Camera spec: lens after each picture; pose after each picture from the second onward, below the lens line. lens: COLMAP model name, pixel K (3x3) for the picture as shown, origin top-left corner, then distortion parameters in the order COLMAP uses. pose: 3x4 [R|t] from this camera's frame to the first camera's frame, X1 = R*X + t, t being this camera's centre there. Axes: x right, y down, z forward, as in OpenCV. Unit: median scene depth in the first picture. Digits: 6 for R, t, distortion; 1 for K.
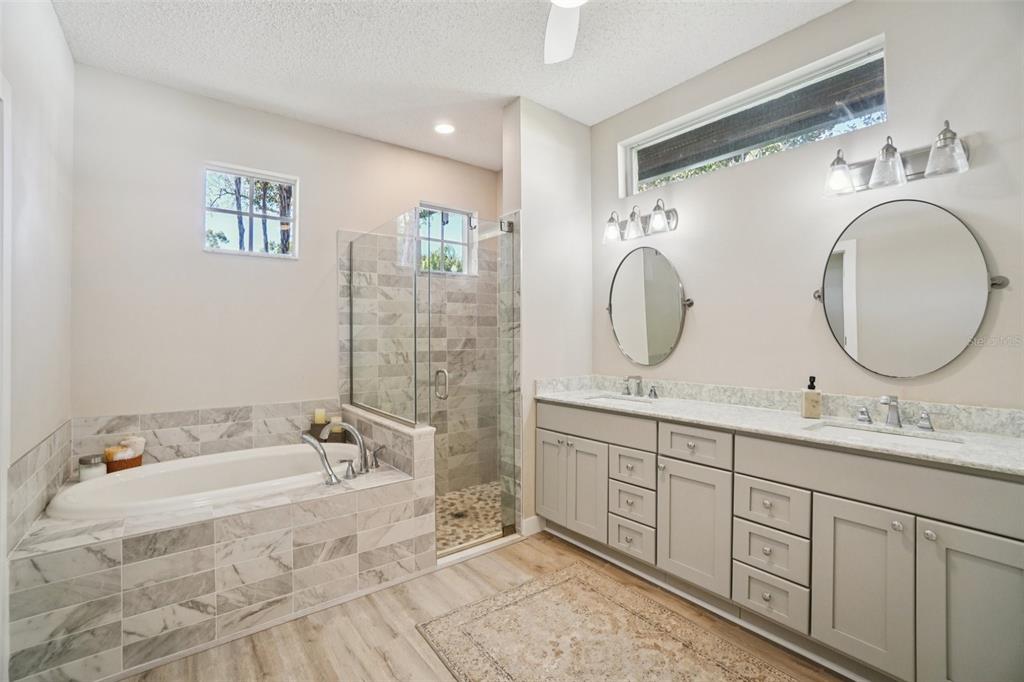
lens RADIAL K [[453.0, 0, 512.8], [0, 453.0, 329.9], [0, 0, 1]] dist [-0.064070, 0.021768]
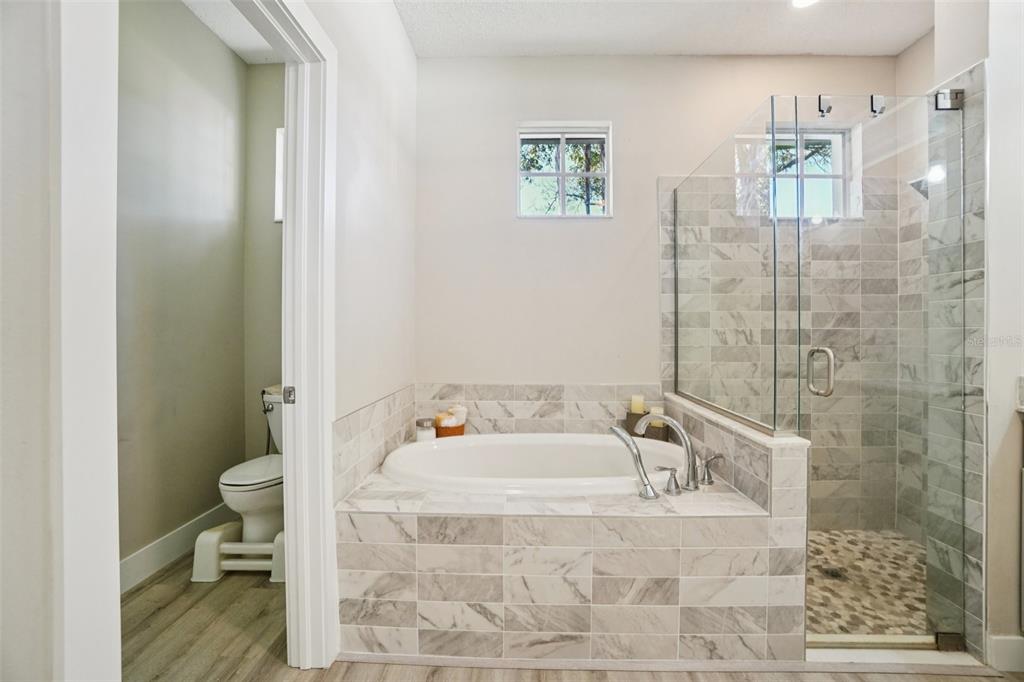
lens RADIAL K [[453.0, 0, 512.8], [0, 453.0, 329.9], [0, 0, 1]] dist [-0.064070, 0.021768]
pose [[0.769440, 0.006386, -0.638688, -0.094835], [0.004282, 0.999876, 0.015155, 0.050648], [0.638705, -0.014396, 0.769317, 0.260010]]
